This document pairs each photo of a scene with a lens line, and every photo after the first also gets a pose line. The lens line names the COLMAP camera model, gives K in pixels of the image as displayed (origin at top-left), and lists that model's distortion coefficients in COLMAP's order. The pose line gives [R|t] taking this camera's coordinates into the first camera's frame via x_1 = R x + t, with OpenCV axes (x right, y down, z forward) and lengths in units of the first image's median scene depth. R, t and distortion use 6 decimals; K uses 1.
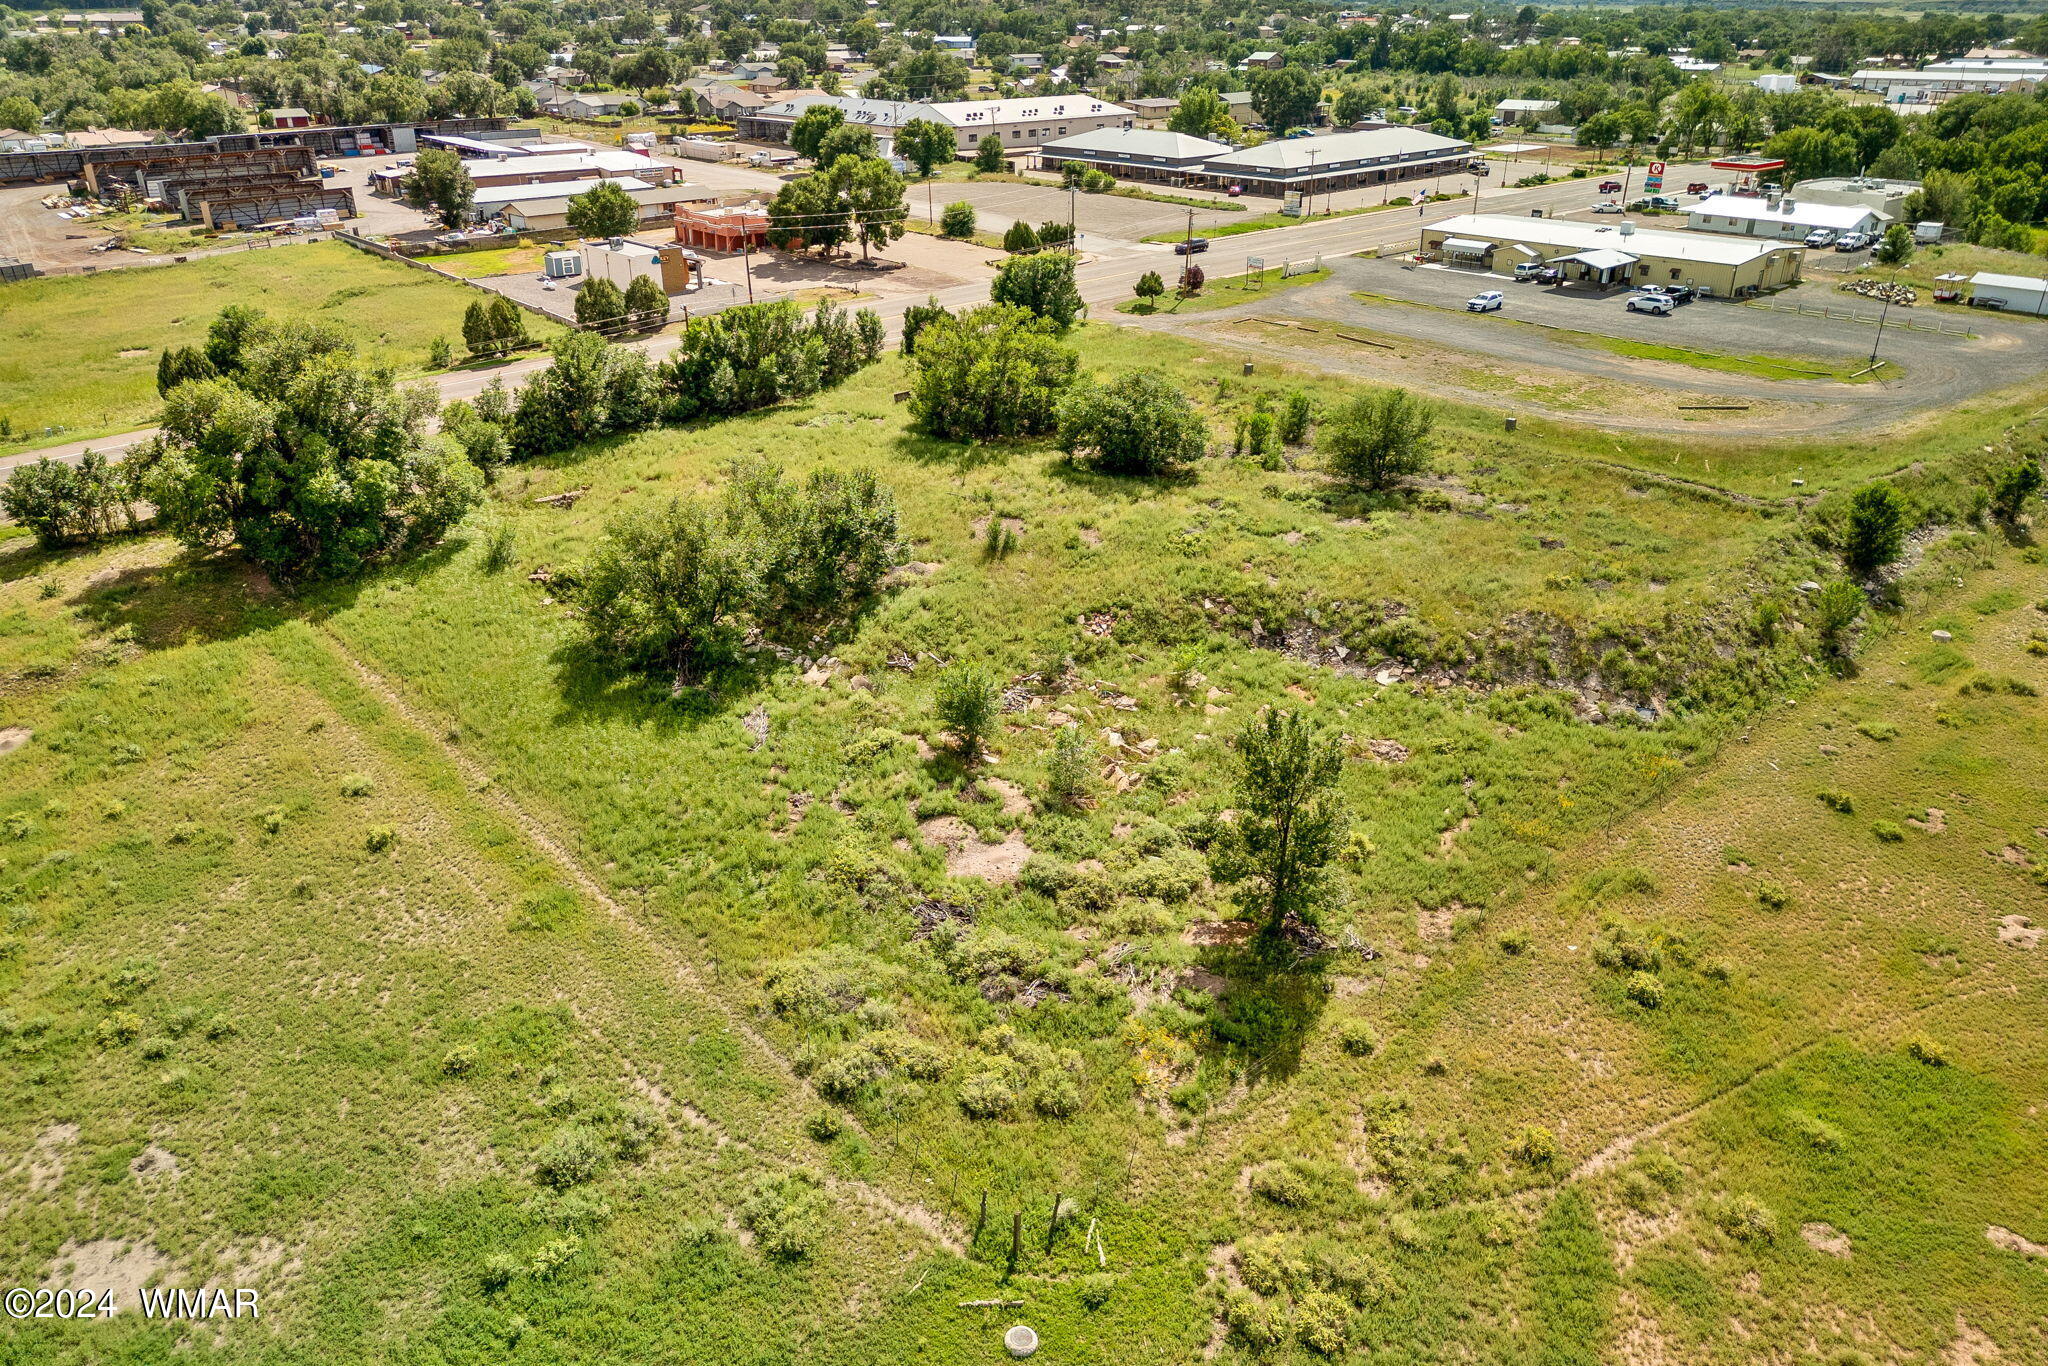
lens RADIAL K [[1432.9, 0, 1017.6], [0, 1432.9, 686.6], [0, 0, 1]] dist [0.070833, -0.066527]
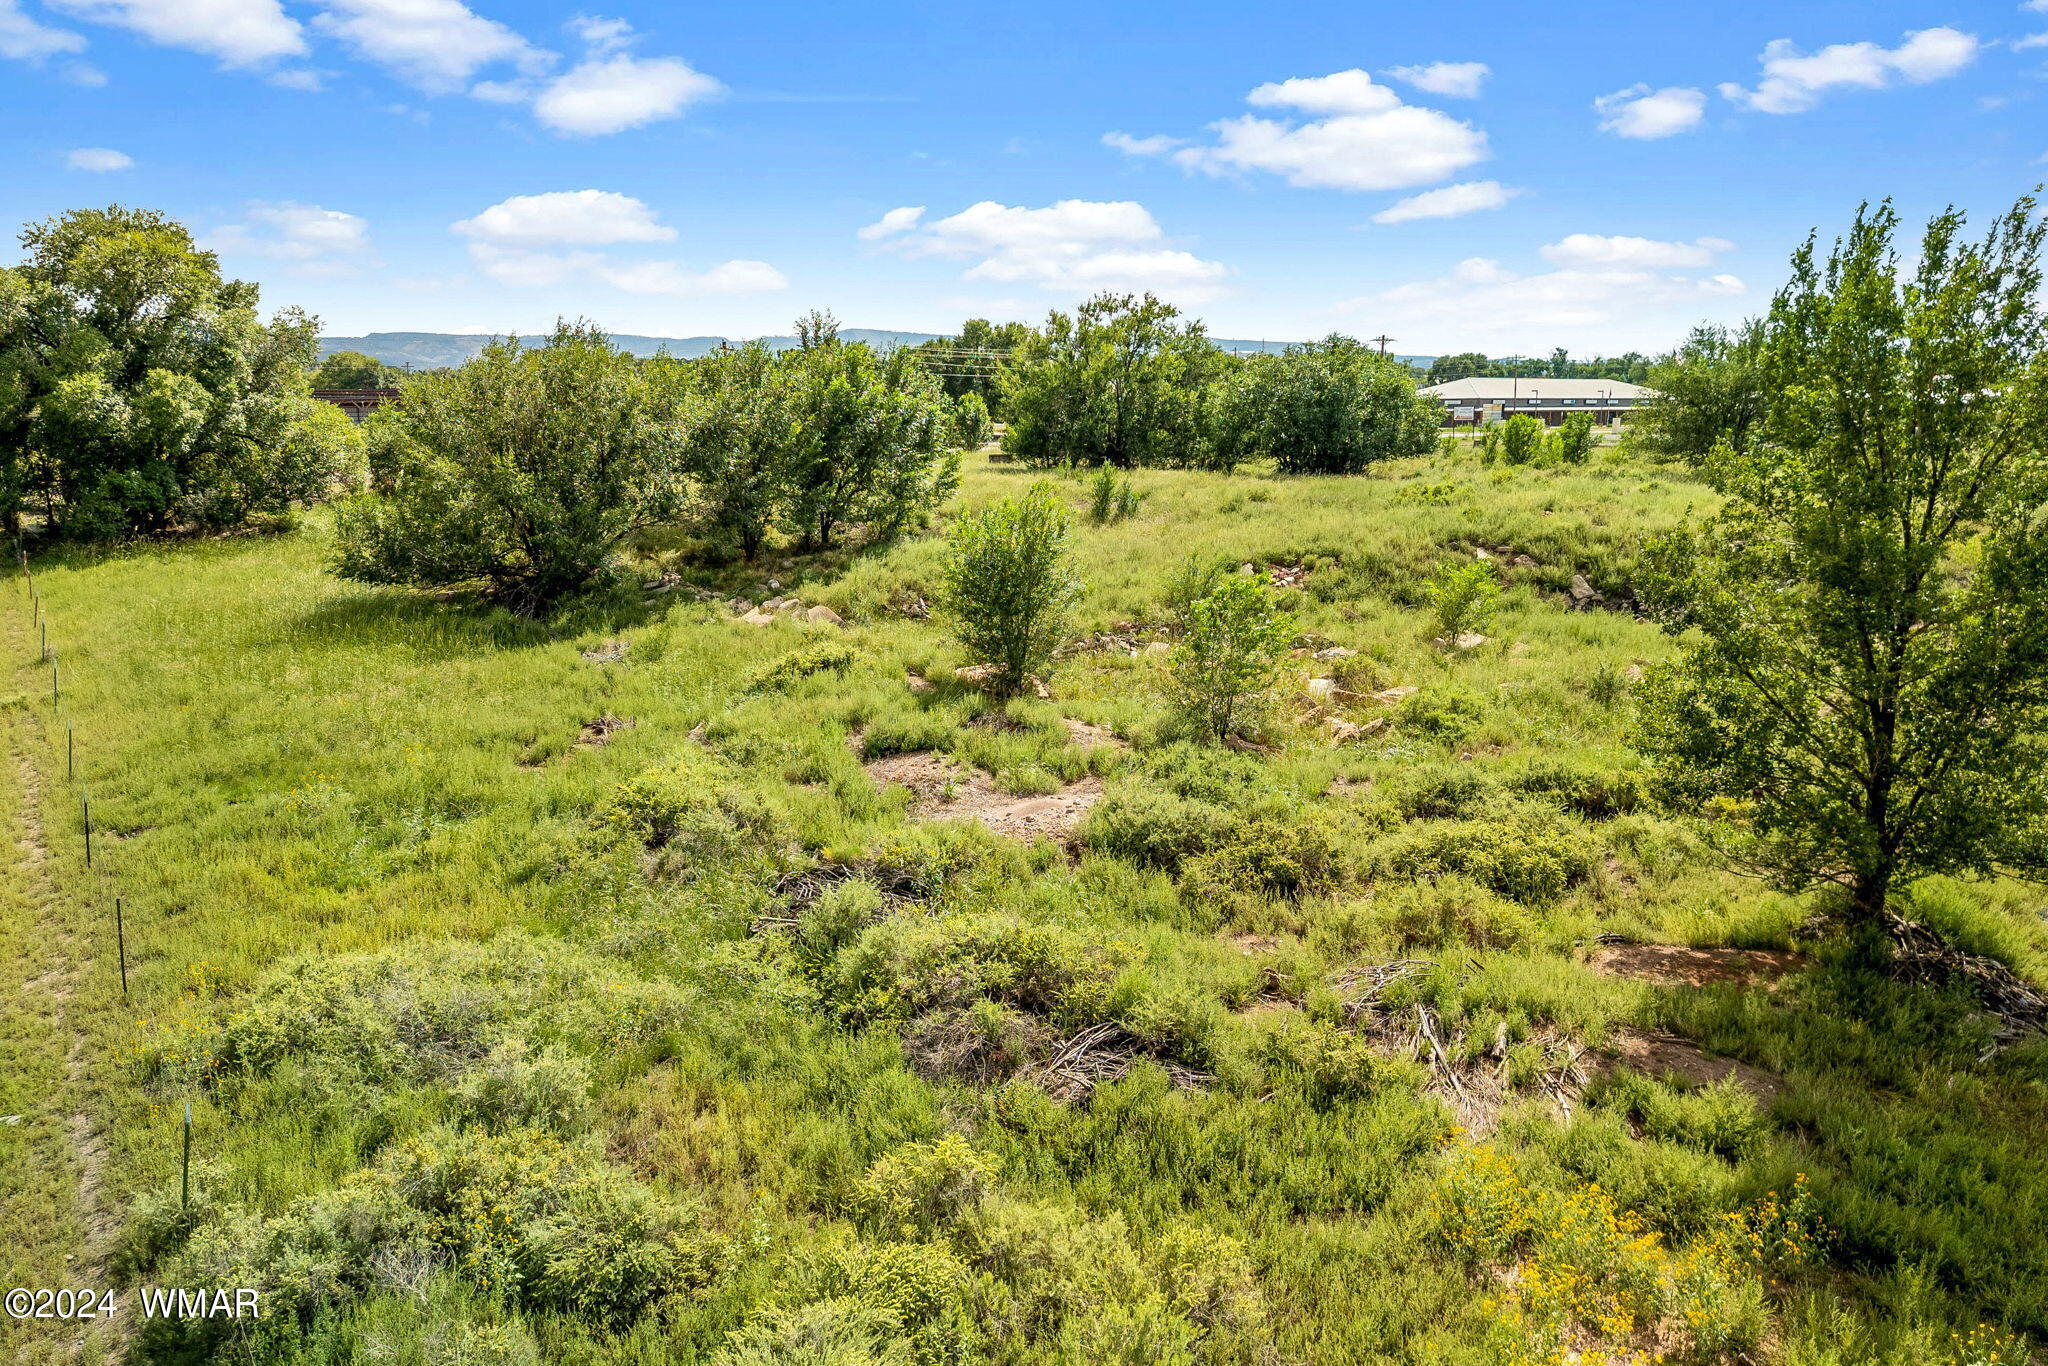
lens RADIAL K [[1432.9, 0, 1017.6], [0, 1432.9, 686.6], [0, 0, 1]] dist [0.070833, -0.066527]
pose [[0.993580, 0.023881, -0.110583, 0.018074], [-0.051682, 0.965321, -0.255898, 0.139126], [0.100637, 0.259970, 0.960358, 0.455509]]
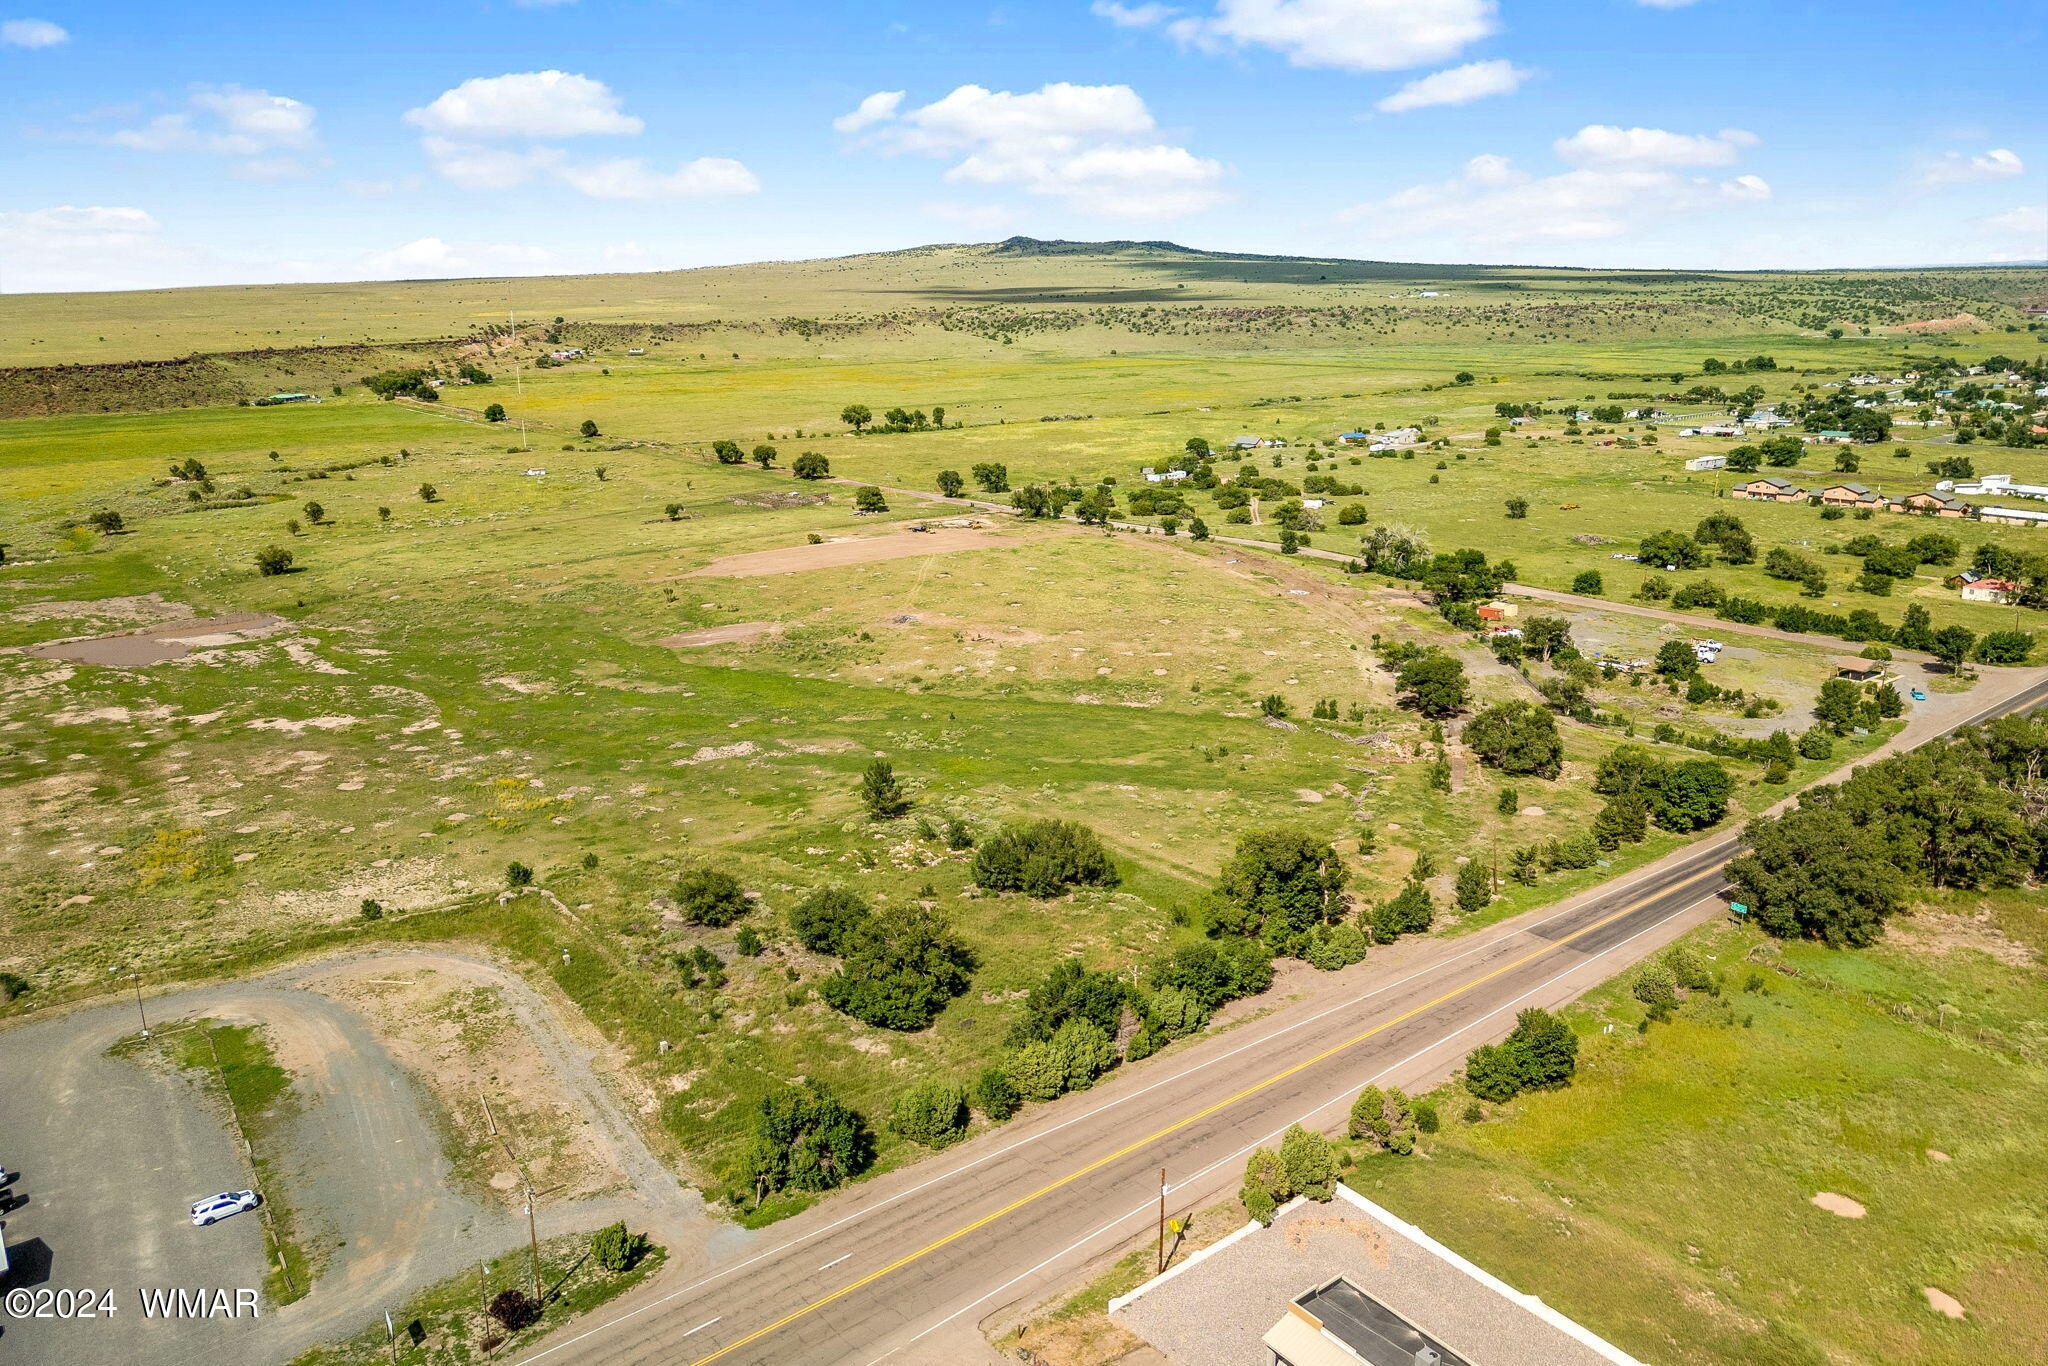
lens RADIAL K [[1428.7, 0, 1014.3], [0, 1428.7, 678.5], [0, 0, 1]] dist [0.101495, -0.123039]
pose [[-0.997676, -0.006633, 0.067810, -0.289089], [0.039302, 0.756953, 0.652286, -1.759250], [-0.055656, 0.653435, -0.754934, 2.472139]]
